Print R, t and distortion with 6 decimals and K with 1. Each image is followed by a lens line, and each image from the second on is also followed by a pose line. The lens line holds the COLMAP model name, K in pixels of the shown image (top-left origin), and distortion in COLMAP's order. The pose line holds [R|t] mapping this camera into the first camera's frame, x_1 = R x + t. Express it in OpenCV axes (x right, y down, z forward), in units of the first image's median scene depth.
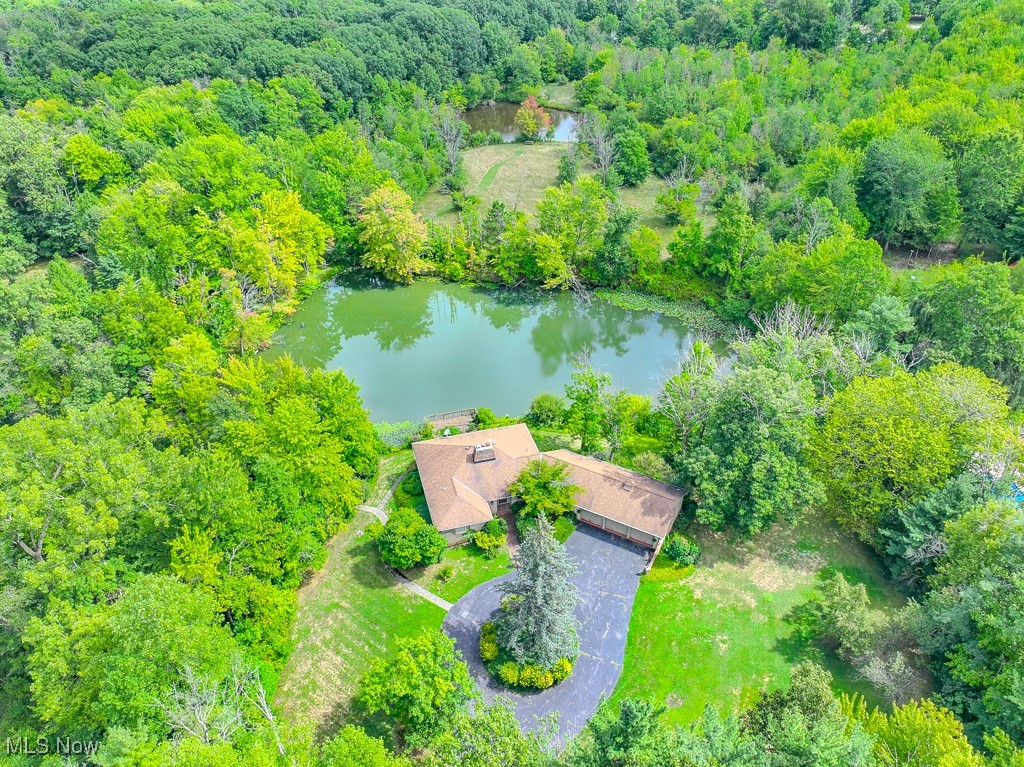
lens RADIAL K [[719.2, 0, 511.9], [0, 719.2, 381.8], [0, 0, 1]] dist [-0.005259, 0.016948]
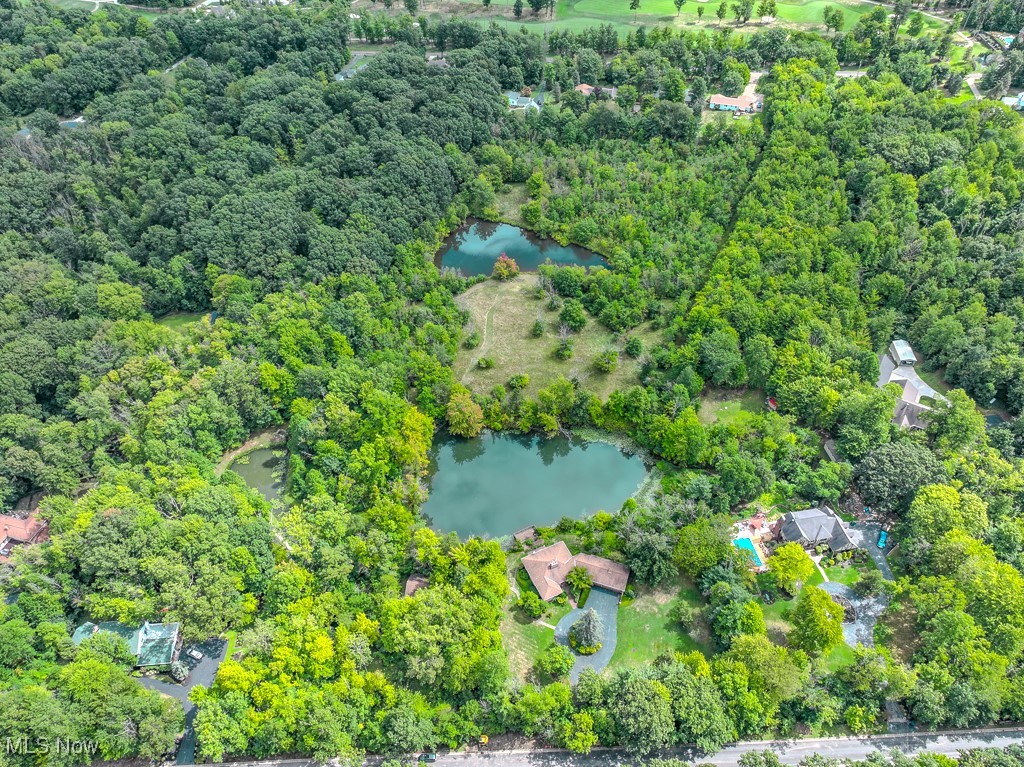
lens RADIAL K [[719.2, 0, 510.4], [0, 719.2, 380.7], [0, 0, 1]] dist [-0.005259, 0.016948]
pose [[0.986950, -0.123444, 0.103397, -0.361592], [0.102250, 0.976482, 0.189810, -1.009573], [-0.124396, -0.176761, 0.976361, -1.336394]]
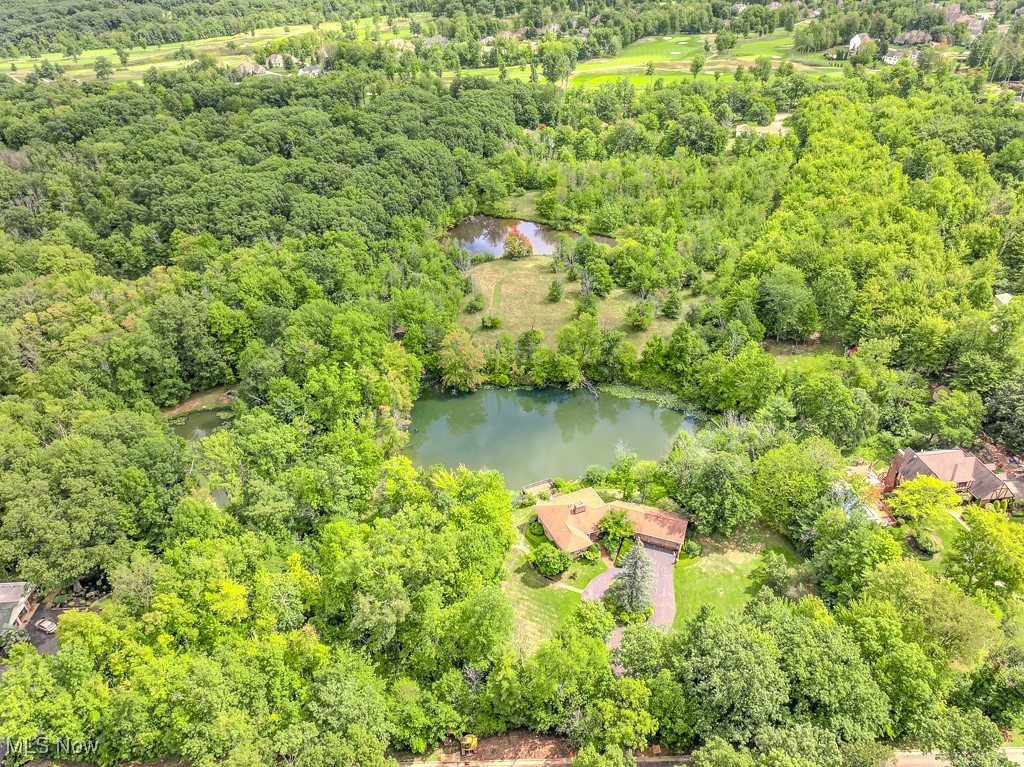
lens RADIAL K [[719.2, 0, 510.7], [0, 719.2, 380.6], [0, 0, 1]] dist [-0.005259, 0.016948]
pose [[0.990116, -0.090587, 0.107067, -0.357393], [0.093913, 0.995230, -0.026430, -0.181399], [-0.104162, 0.036223, 0.993900, -0.764328]]
